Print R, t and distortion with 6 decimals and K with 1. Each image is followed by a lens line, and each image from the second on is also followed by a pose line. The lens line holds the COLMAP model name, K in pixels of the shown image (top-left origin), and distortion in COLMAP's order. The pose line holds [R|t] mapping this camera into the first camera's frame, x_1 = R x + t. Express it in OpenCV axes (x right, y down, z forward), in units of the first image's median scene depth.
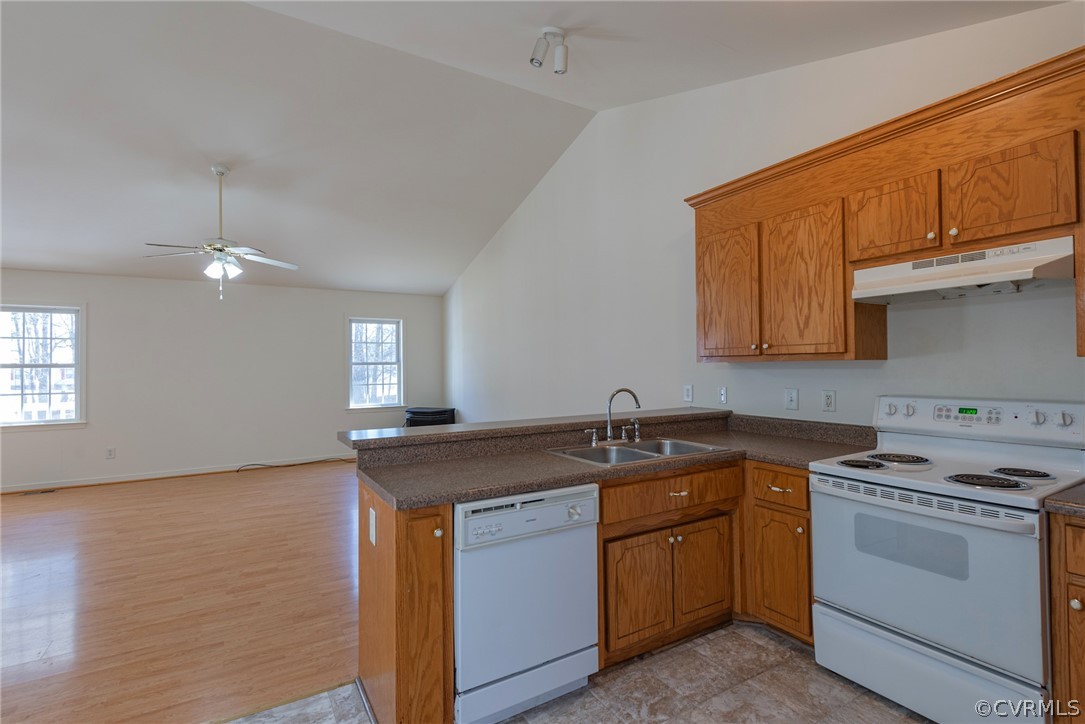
lens RADIAL K [[510.7, 0, 545.5], [0, 510.7, 361.6], [0, 0, 1]] dist [0.017247, -0.007318]
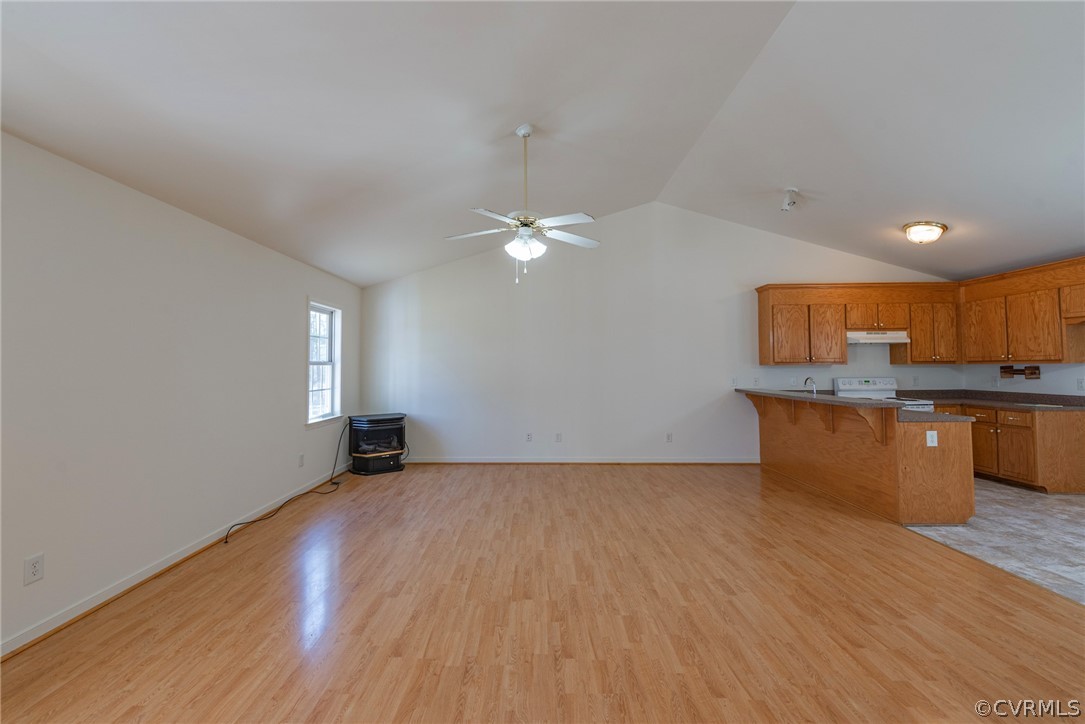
lens RADIAL K [[454.1, 0, 530.4], [0, 454.1, 352.2], [0, 0, 1]] dist [0.006032, -0.000846]
pose [[0.535388, 0.033587, 0.843938, -2.170577], [-0.007547, 0.999359, -0.034985, 0.025916], [-0.844573, 0.012362, 0.535298, 1.047575]]
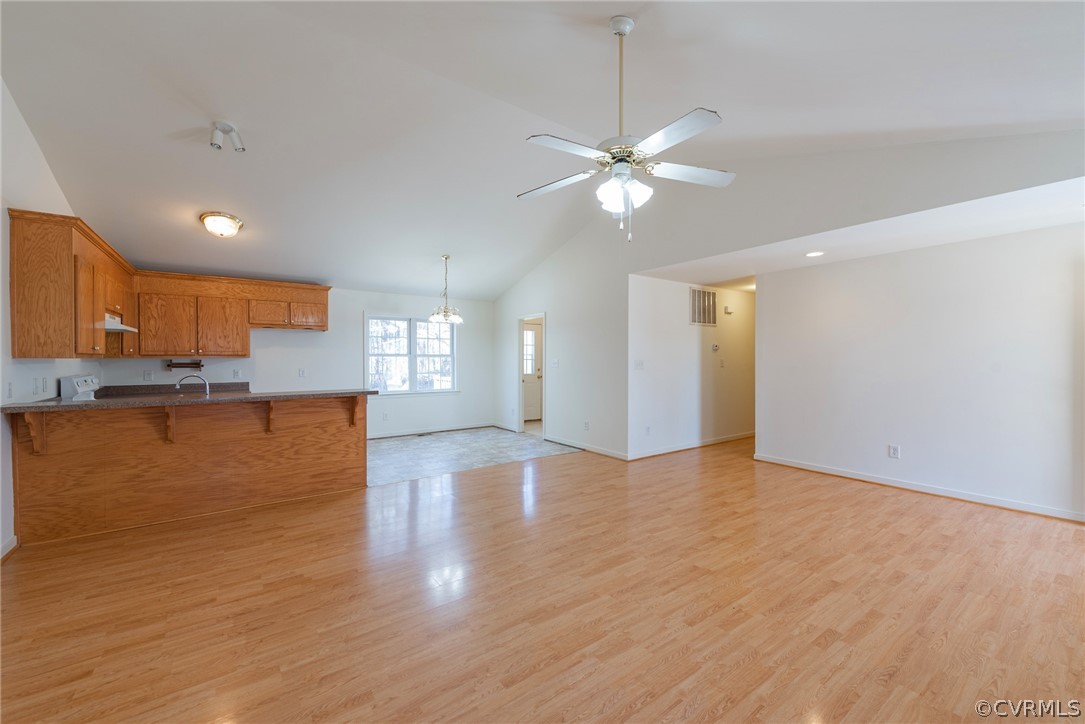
lens RADIAL K [[434.8, 0, 546.7], [0, 434.8, 359.4], [0, 0, 1]] dist [0.018064, -0.006124]
pose [[-0.996373, 0.011250, -0.084341, -0.872197], [0.011567, 0.999928, -0.003268, 0.024735], [0.084298, -0.004232, -0.996432, 2.618284]]
